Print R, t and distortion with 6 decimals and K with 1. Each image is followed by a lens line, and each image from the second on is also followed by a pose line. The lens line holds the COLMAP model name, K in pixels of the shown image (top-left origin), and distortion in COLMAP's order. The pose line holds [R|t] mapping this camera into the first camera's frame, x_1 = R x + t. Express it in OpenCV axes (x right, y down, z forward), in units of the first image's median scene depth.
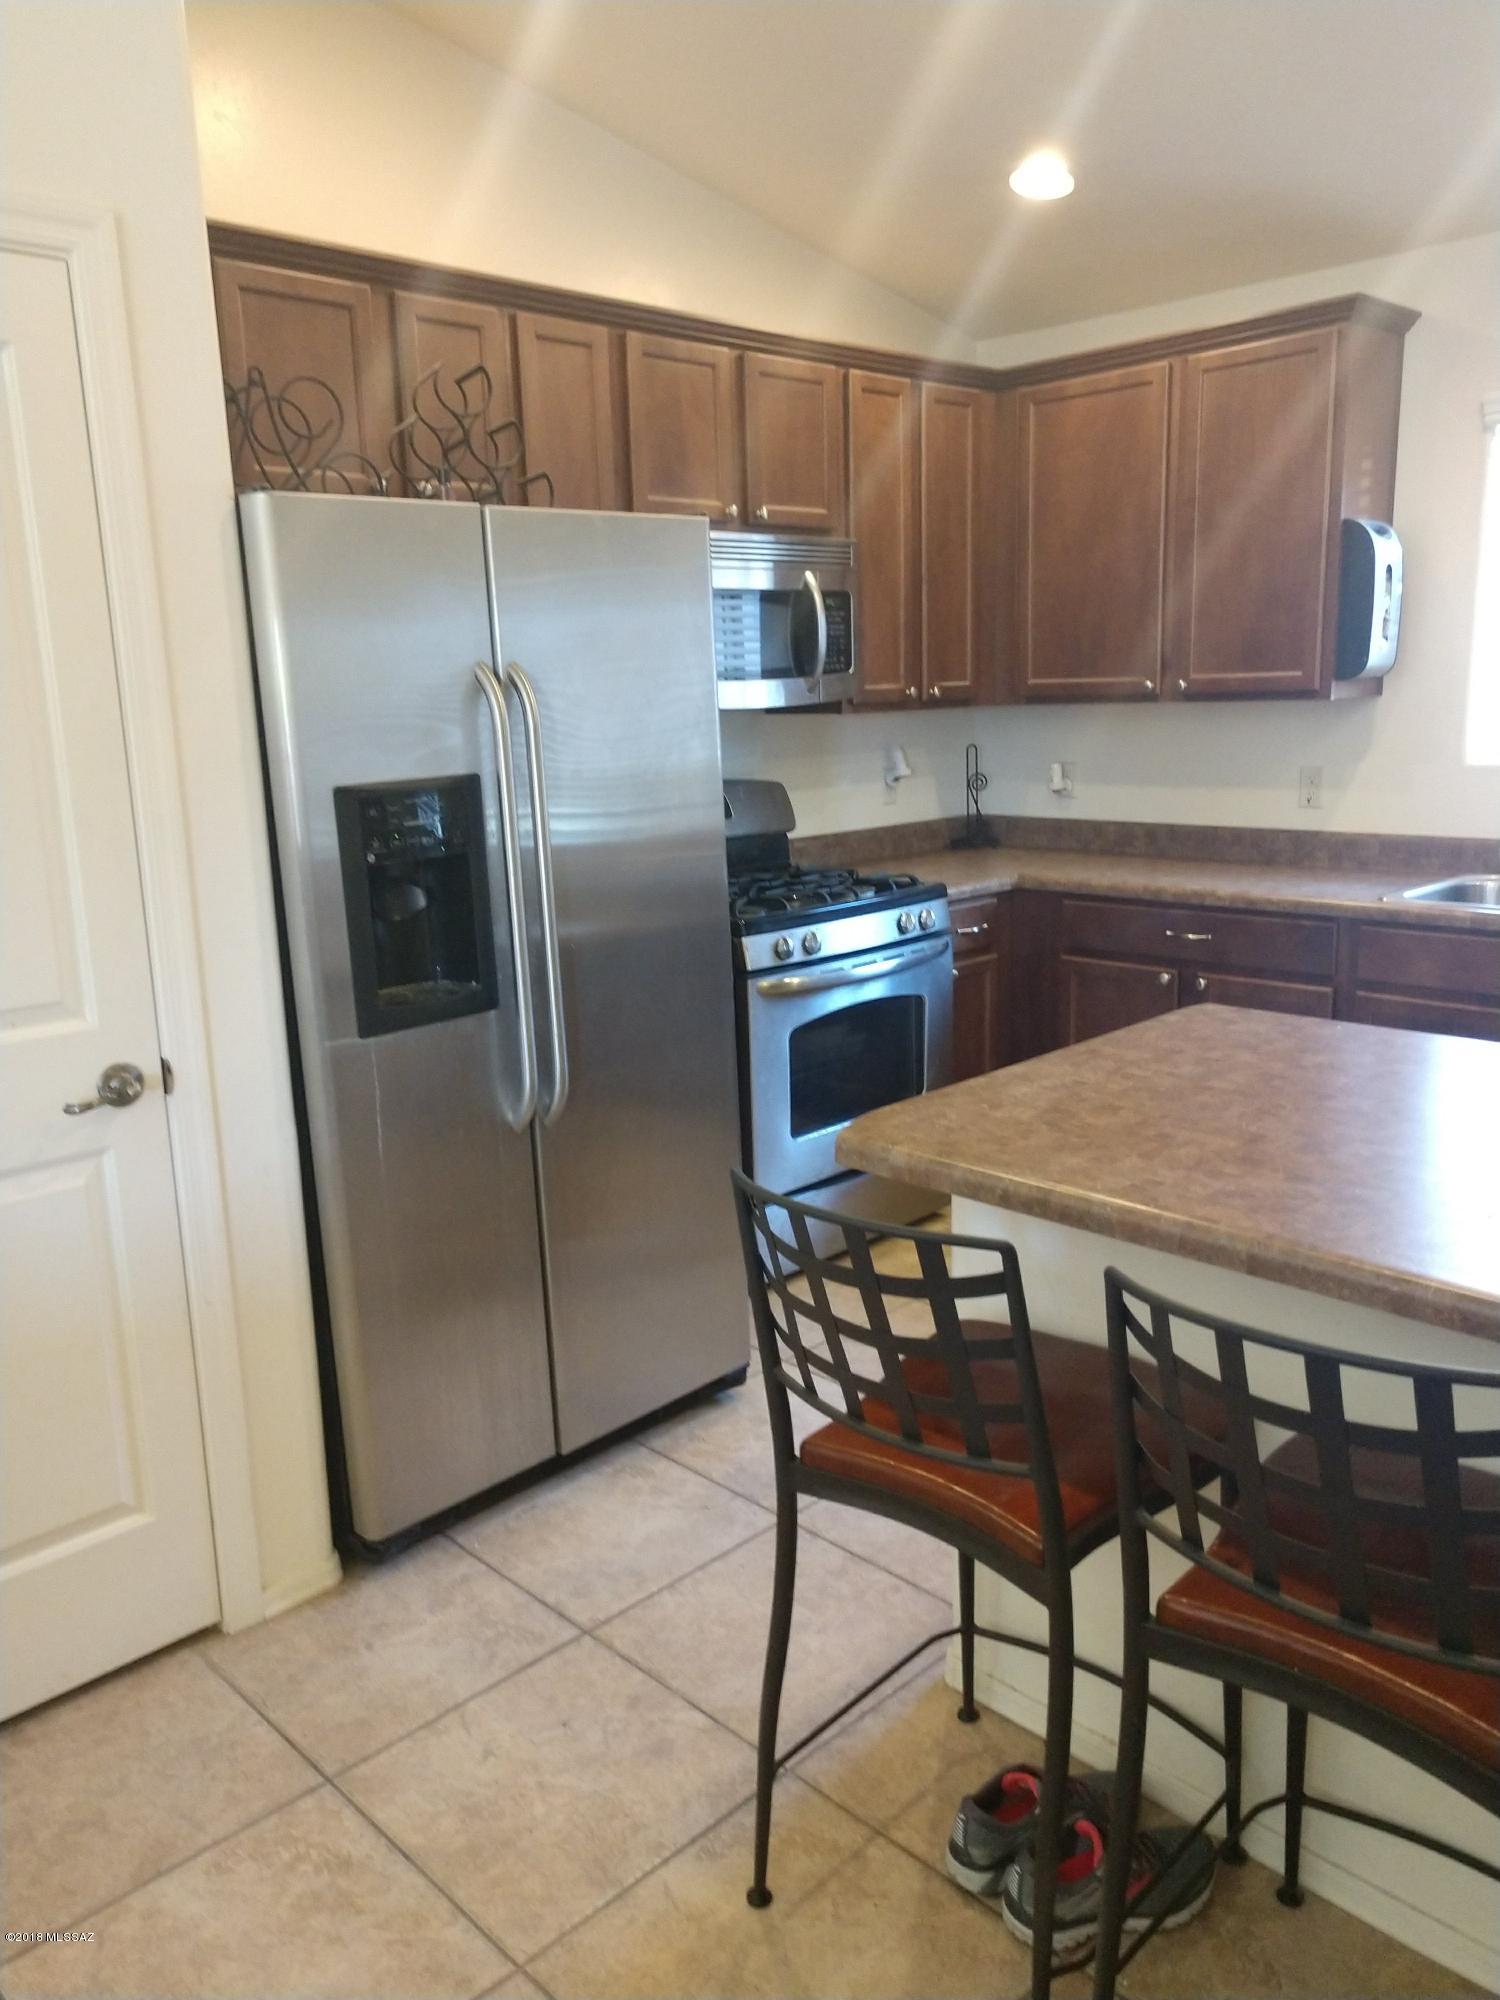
lens RADIAL K [[1518.1, 0, 755.9], [0, 1518.1, 1004.1], [0, 0, 1]] dist [0.032570, -0.025908]
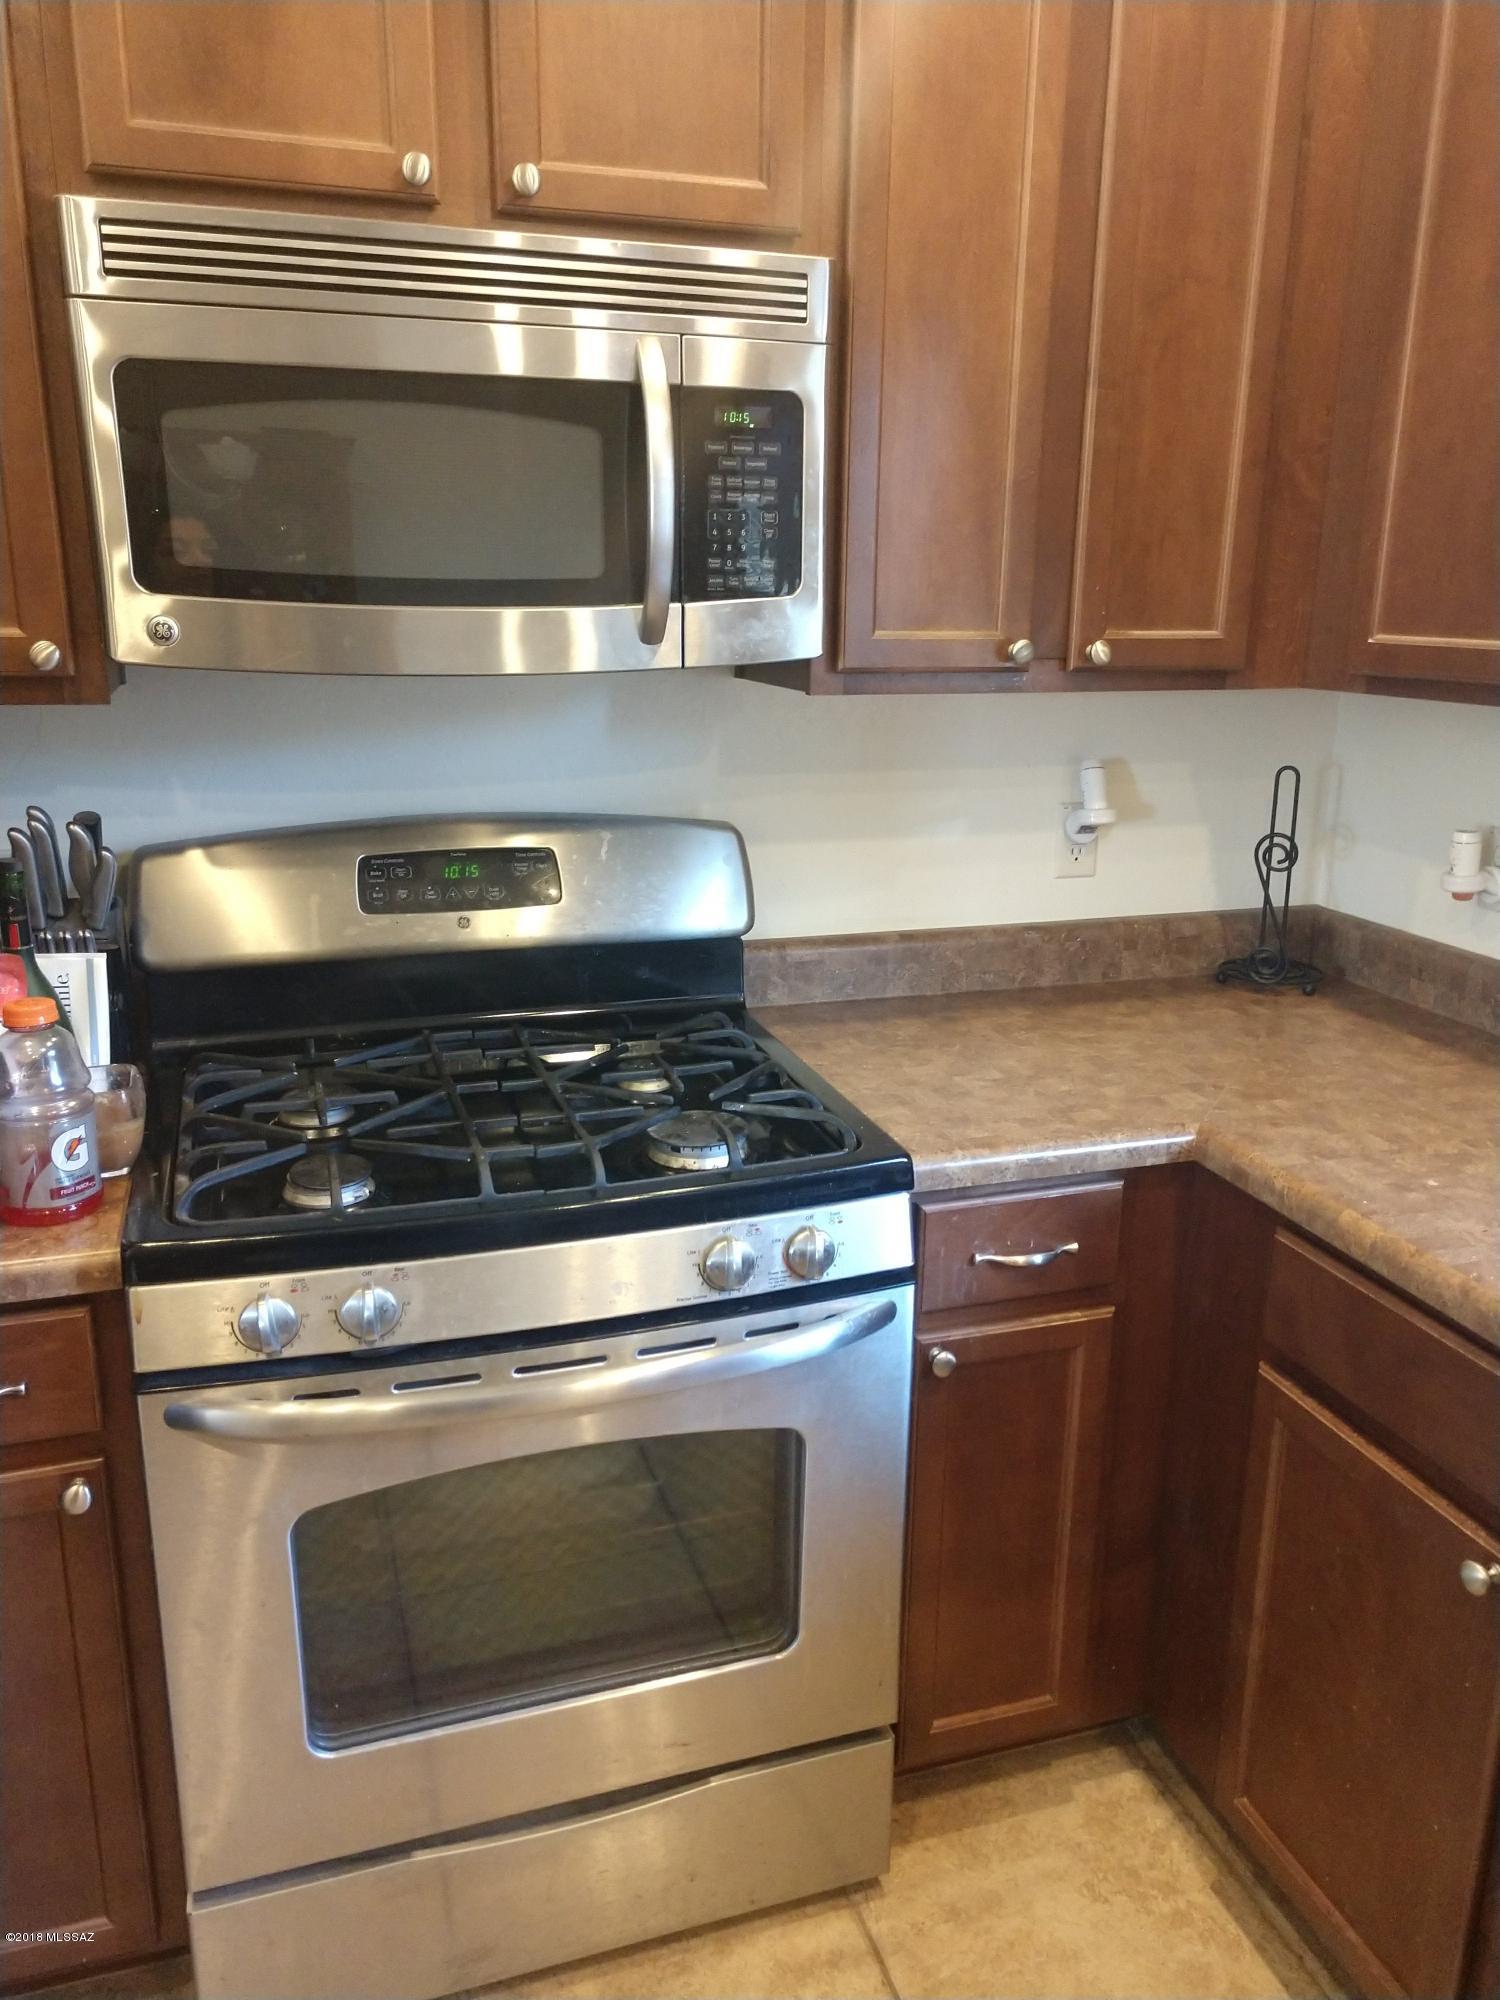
lens RADIAL K [[1518.1, 0, 755.9], [0, 1518.1, 1004.1], [0, 0, 1]] dist [0.032570, -0.025908]
pose [[0.896774, 0.157067, -0.413673, 0.233315], [-0.131406, 0.987237, 0.089977, -0.140917], [0.422526, -0.026330, 0.905968, 0.604206]]
